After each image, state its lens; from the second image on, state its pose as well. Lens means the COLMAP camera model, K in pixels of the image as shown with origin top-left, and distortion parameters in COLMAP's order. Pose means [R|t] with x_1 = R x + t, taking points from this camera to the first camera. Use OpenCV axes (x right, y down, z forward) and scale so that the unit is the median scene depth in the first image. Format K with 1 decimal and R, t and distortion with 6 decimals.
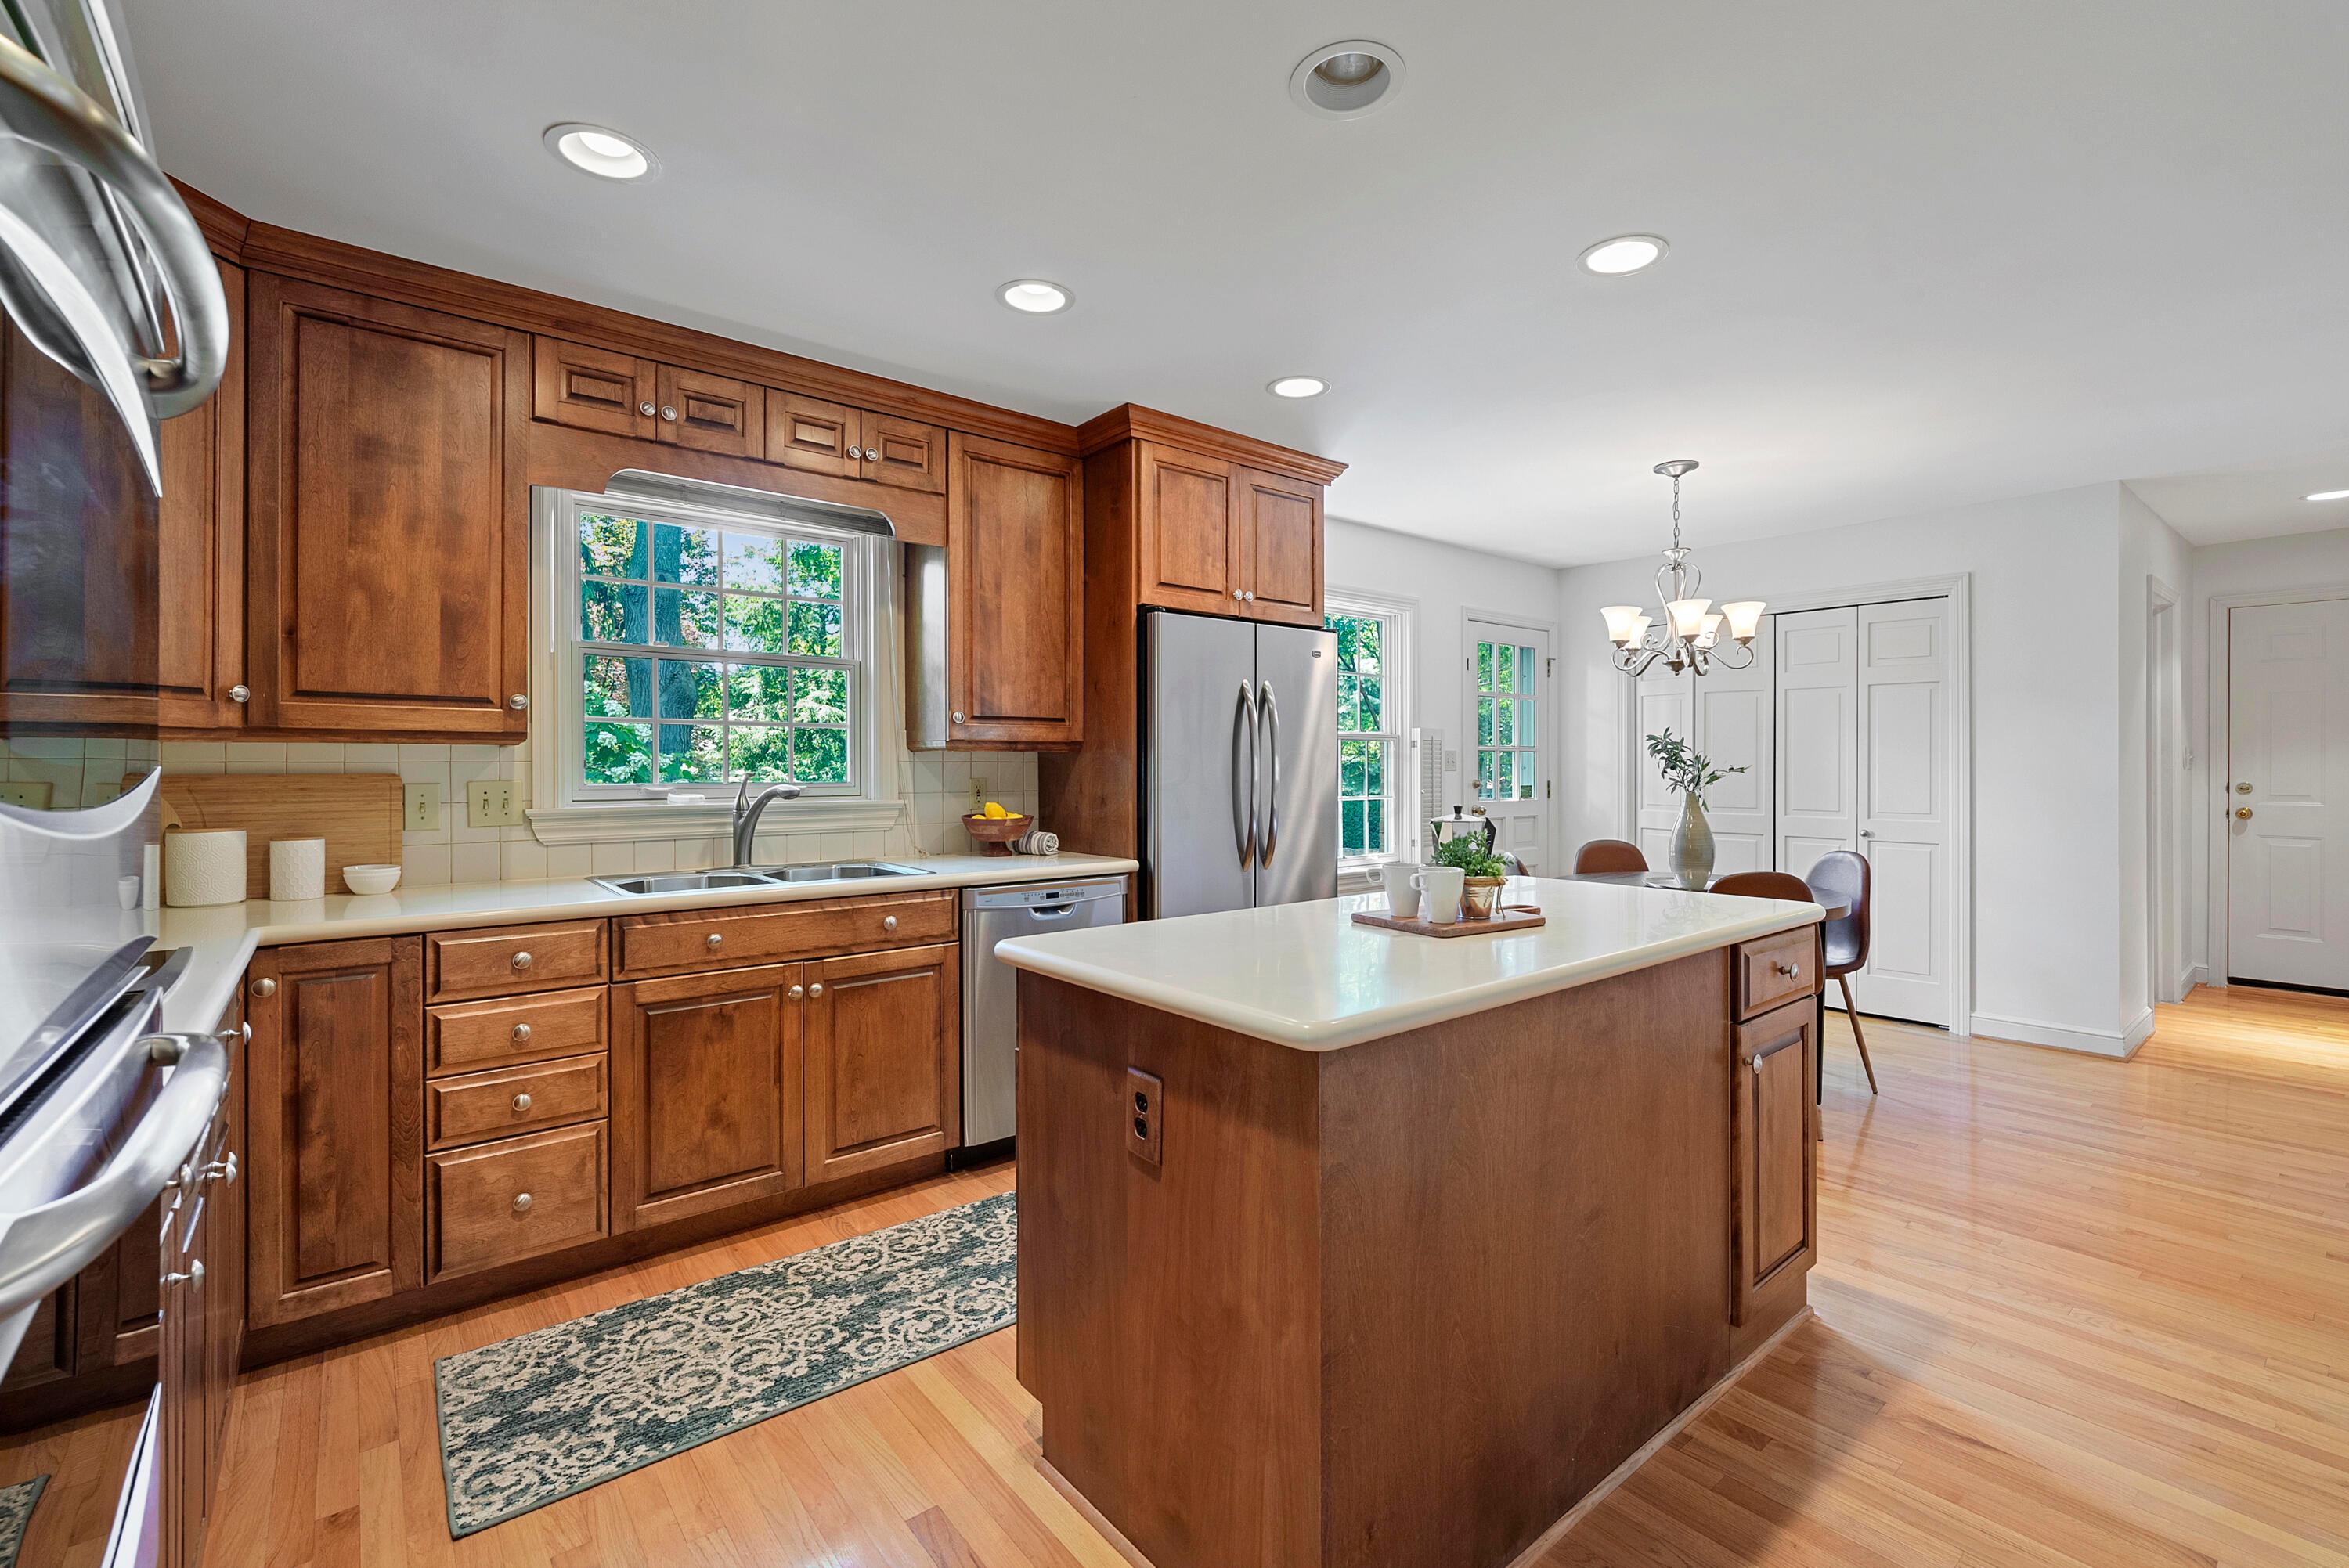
lens RADIAL K [[1012.8, 0, 1177.9], [0, 1012.8, 767.6], [0, 0, 1]] dist [-0.000658, 0.000173]
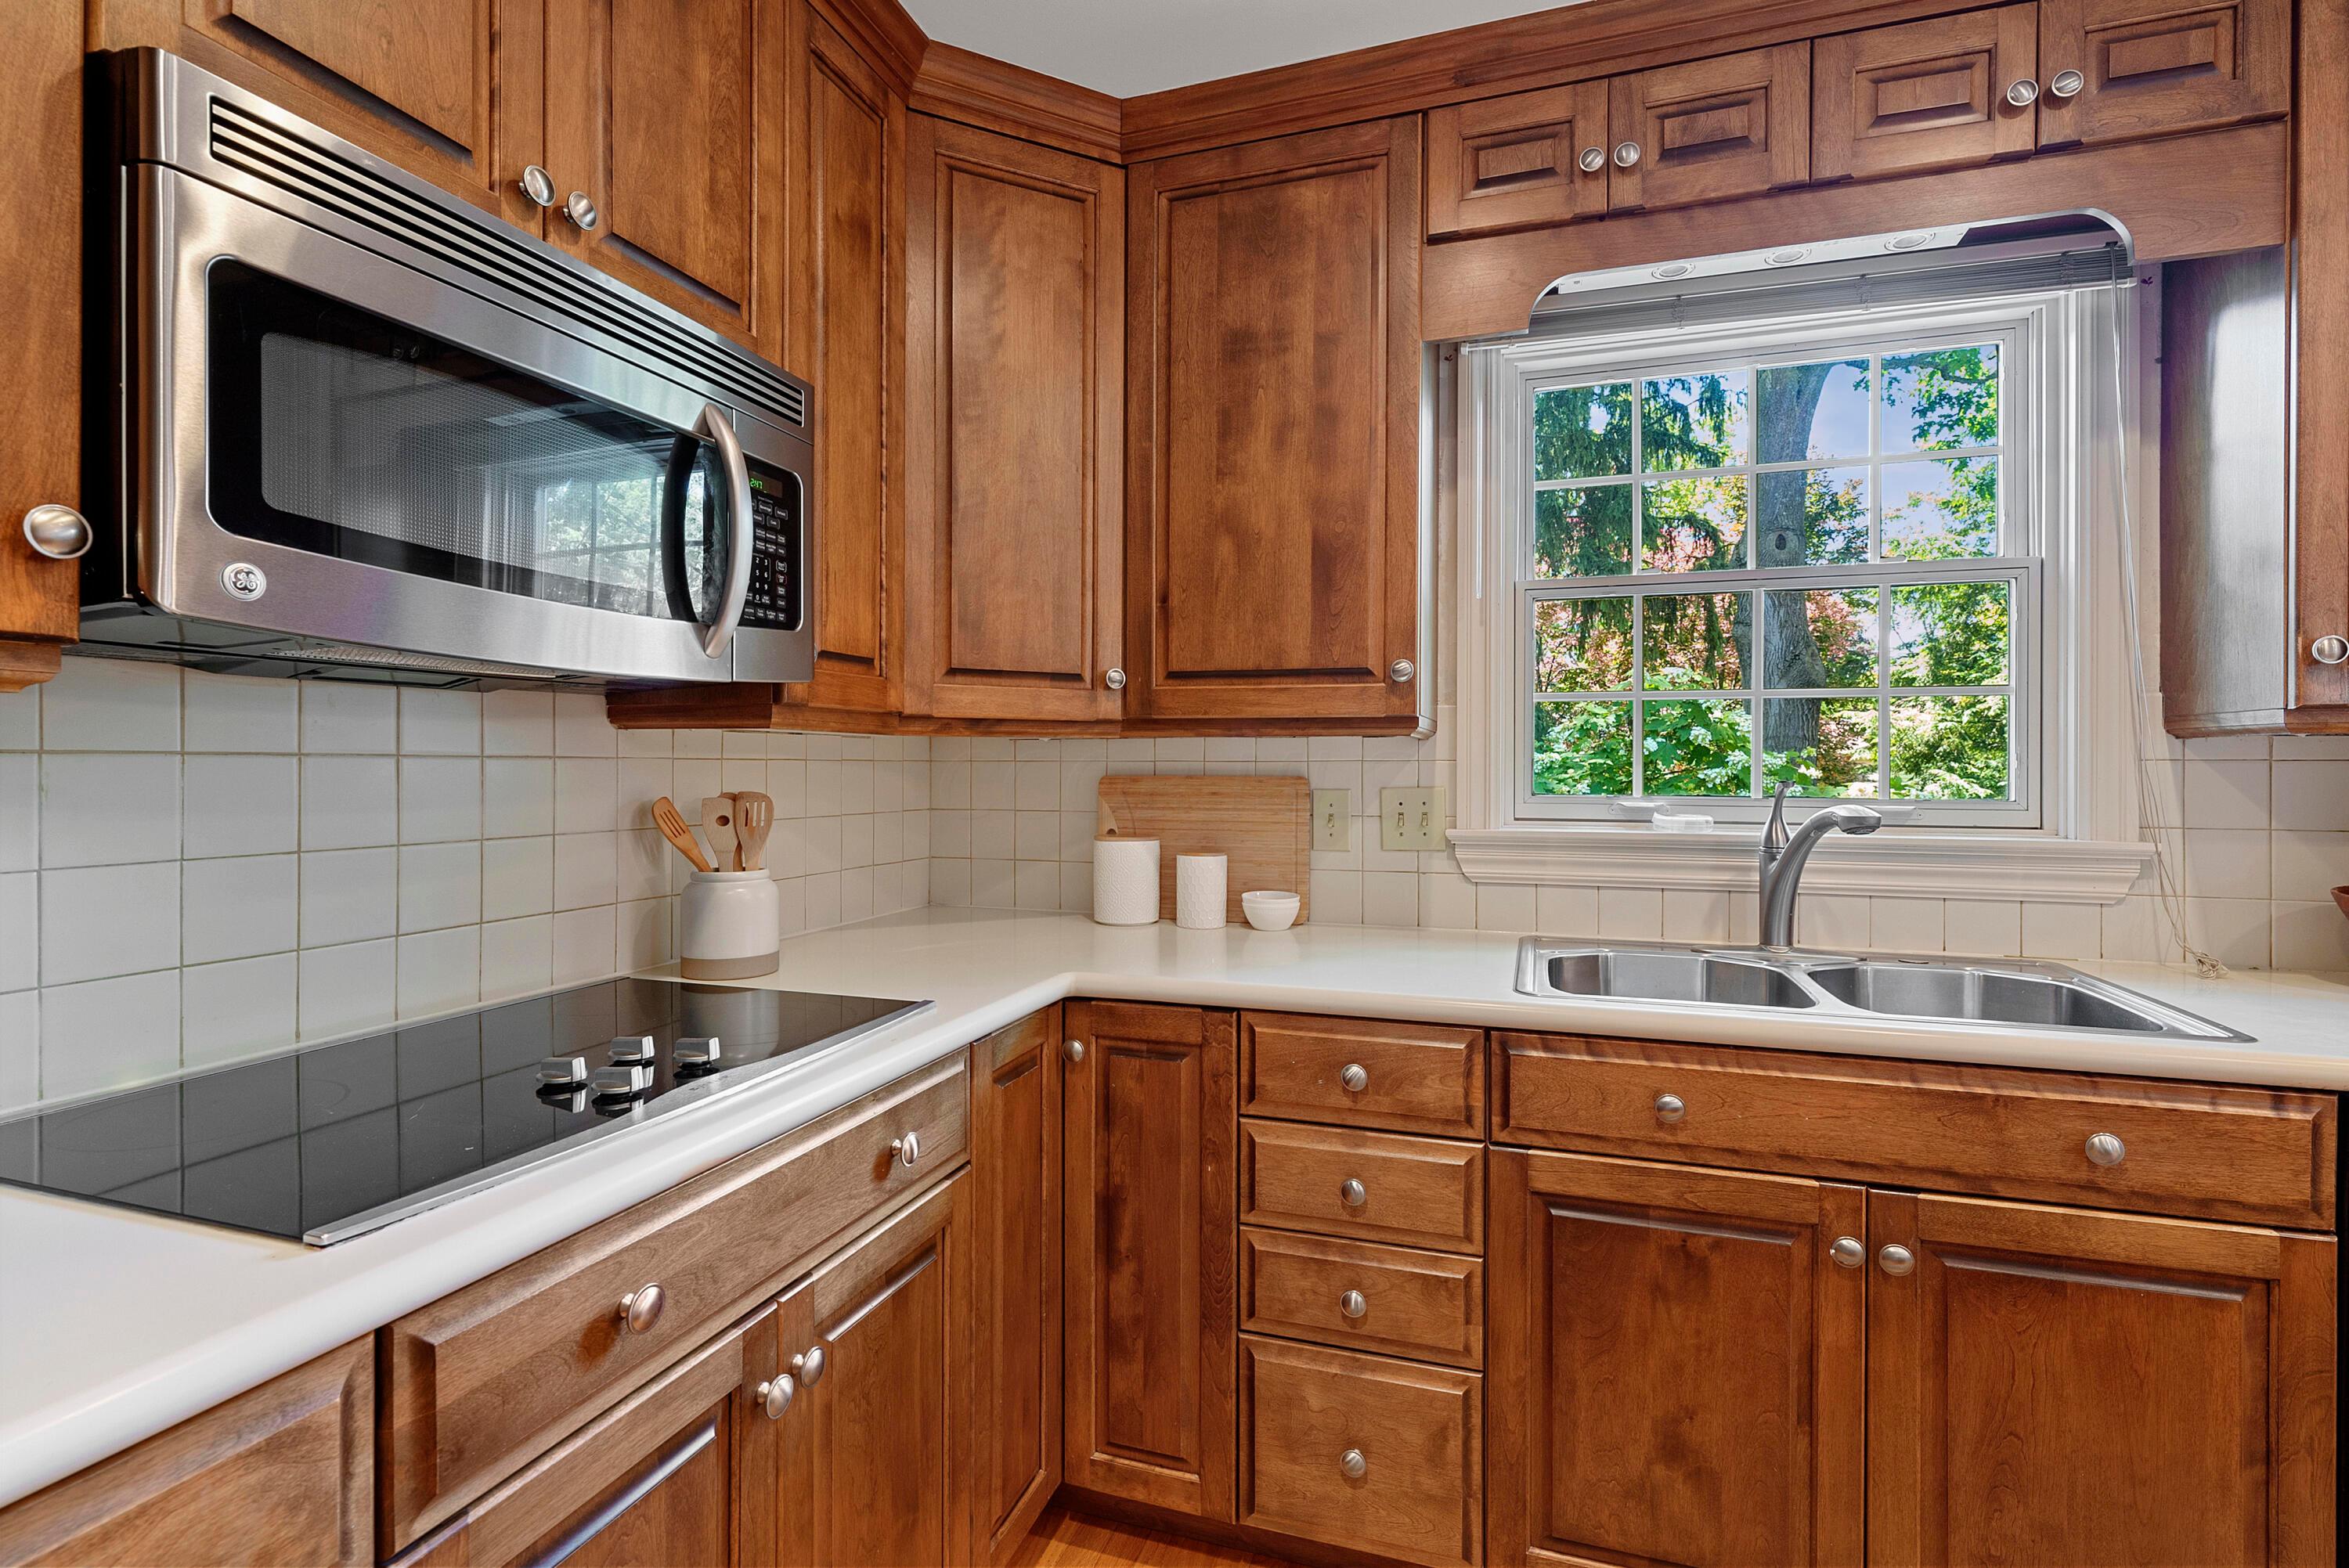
lens RADIAL K [[1087.1, 0, 1173.8], [0, 1087.1, 770.6], [0, 0, 1]] dist [-0.000062, -0.000655]
pose [[0.536881, 0.005847, -0.843637, -0.129467], [-0.004895, 0.999981, 0.003815, -0.001011], [0.843643, 0.002082, 0.536900, 0.496954]]
